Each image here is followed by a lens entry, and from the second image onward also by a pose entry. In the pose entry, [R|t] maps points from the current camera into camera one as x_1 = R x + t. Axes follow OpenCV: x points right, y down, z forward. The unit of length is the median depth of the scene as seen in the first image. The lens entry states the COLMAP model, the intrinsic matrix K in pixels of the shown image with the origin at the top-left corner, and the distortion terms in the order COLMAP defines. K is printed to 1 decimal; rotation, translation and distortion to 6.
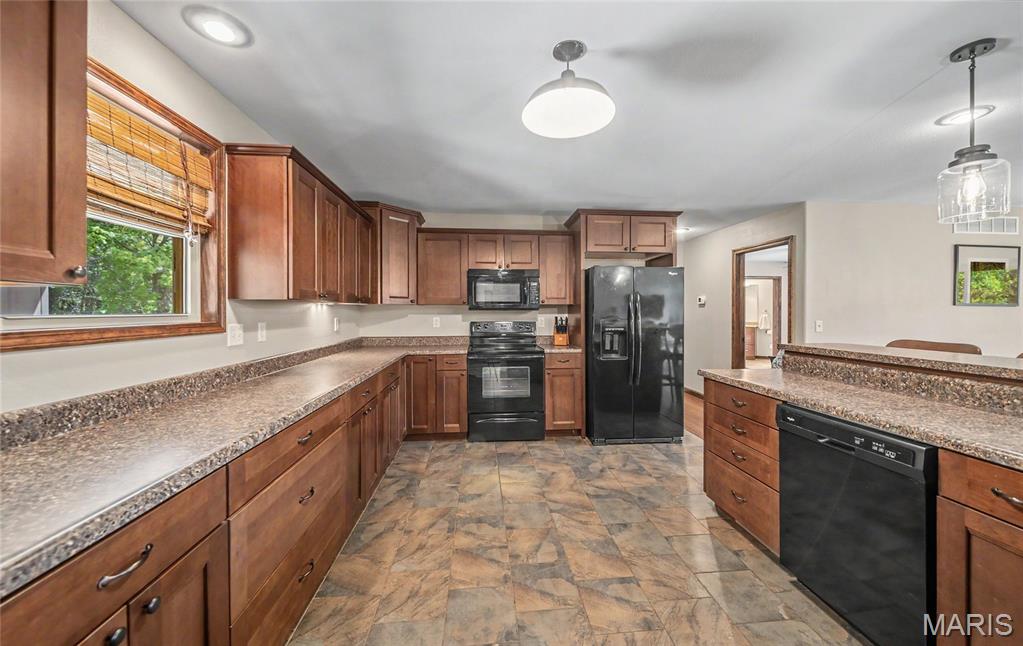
lens RADIAL K [[369.5, 0, 509.1], [0, 369.5, 314.7], [0, 0, 1]] dist [-0.002719, -0.000299]
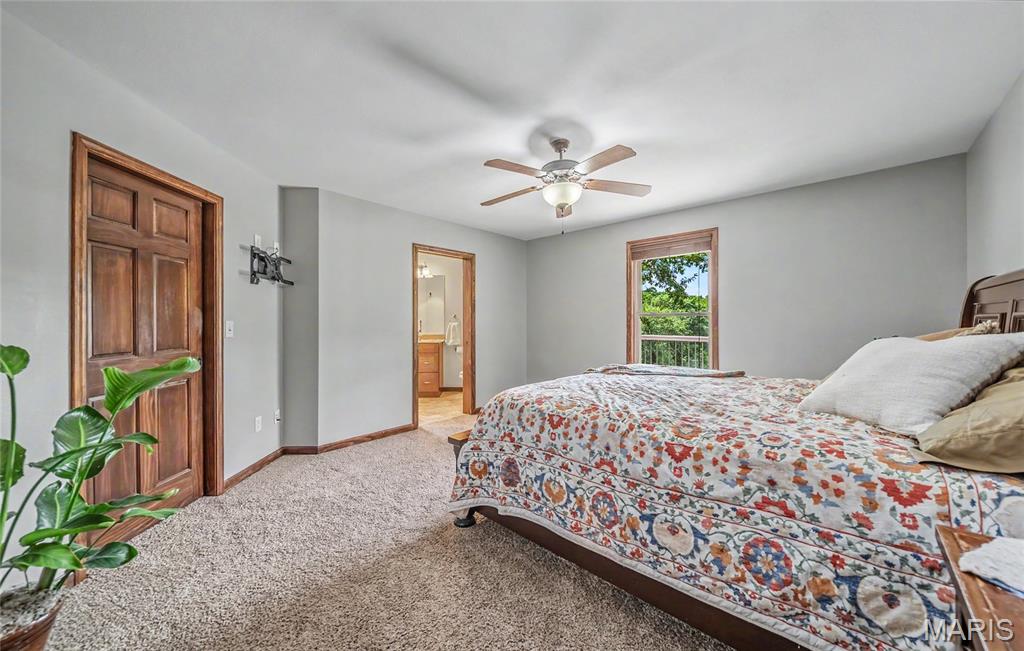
lens RADIAL K [[369.9, 0, 509.0], [0, 369.9, 324.6], [0, 0, 1]] dist [-0.002719, -0.000299]
pose [[0.741289, -0.001542, 0.671184, 0.366818], [0.007956, 0.999947, -0.006489, 0.009203], [-0.671139, 0.010150, 0.741262, 0.505347]]
